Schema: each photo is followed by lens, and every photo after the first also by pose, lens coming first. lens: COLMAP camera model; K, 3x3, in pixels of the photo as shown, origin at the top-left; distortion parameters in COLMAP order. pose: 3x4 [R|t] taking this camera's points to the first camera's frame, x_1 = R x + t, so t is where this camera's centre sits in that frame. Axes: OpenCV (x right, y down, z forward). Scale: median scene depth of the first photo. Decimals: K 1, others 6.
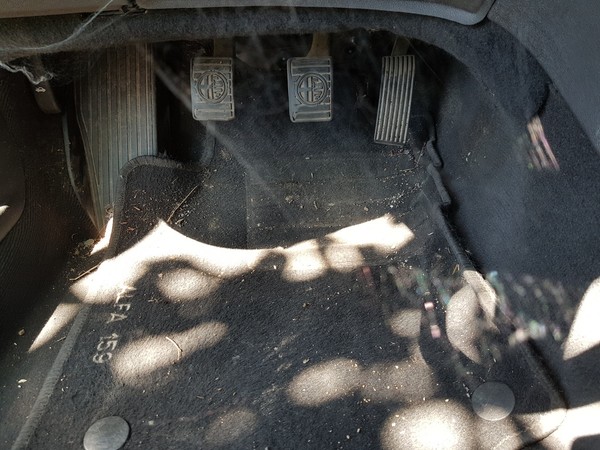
lens RADIAL K [[458.0, 0, 303.5], [0, 458.0, 223.9], [0, 0, 1]] dist [0.032919, -0.054167]
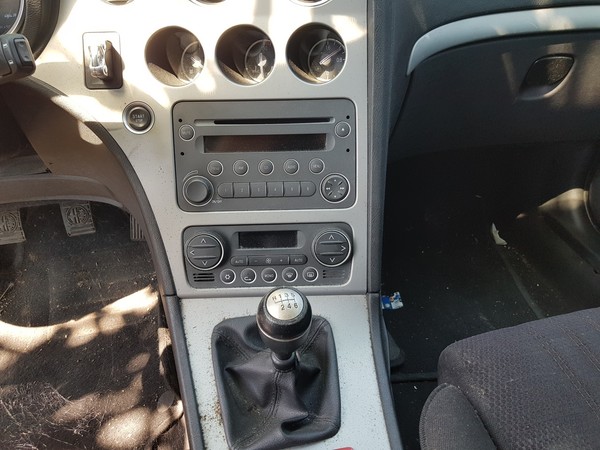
lens RADIAL K [[458.0, 0, 295.8], [0, 458.0, 225.5], [0, 0, 1]] dist [0.032919, -0.054167]
pose [[0.979517, -0.126728, 0.156483, 0.482839], [0.128046, 0.991767, 0.001675, -0.170321], [-0.155407, 0.018397, 0.987679, -0.615977]]
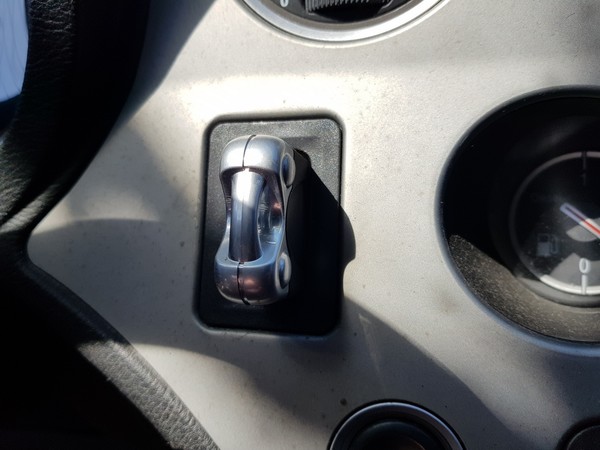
lens RADIAL K [[458.0, 0, 298.4], [0, 458.0, 224.9], [0, 0, 1]] dist [0.032919, -0.054167]
pose [[0.996239, -0.067543, -0.054280, 0.339592], [0.050739, 0.962510, -0.266458, -0.440671], [0.070243, 0.262701, 0.962317, 0.024863]]
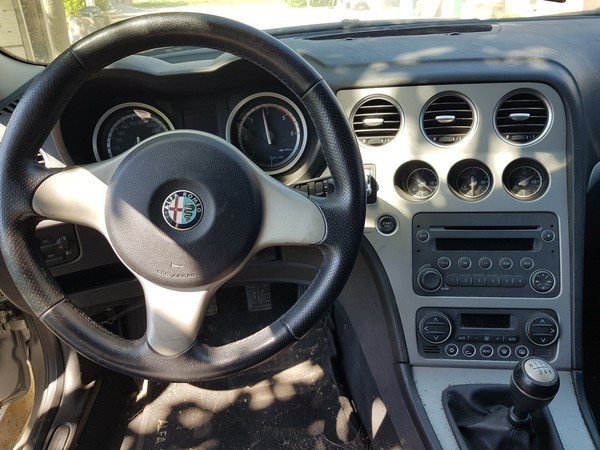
lens RADIAL K [[458.0, 0, 294.1], [0, 458.0, 223.8], [0, 0, 1]] dist [0.032919, -0.054167]
pose [[0.995802, -0.078013, 0.047875, 0.090843], [0.085995, 0.976544, -0.197402, -0.196506], [-0.031352, 0.200690, 0.979153, -0.840535]]
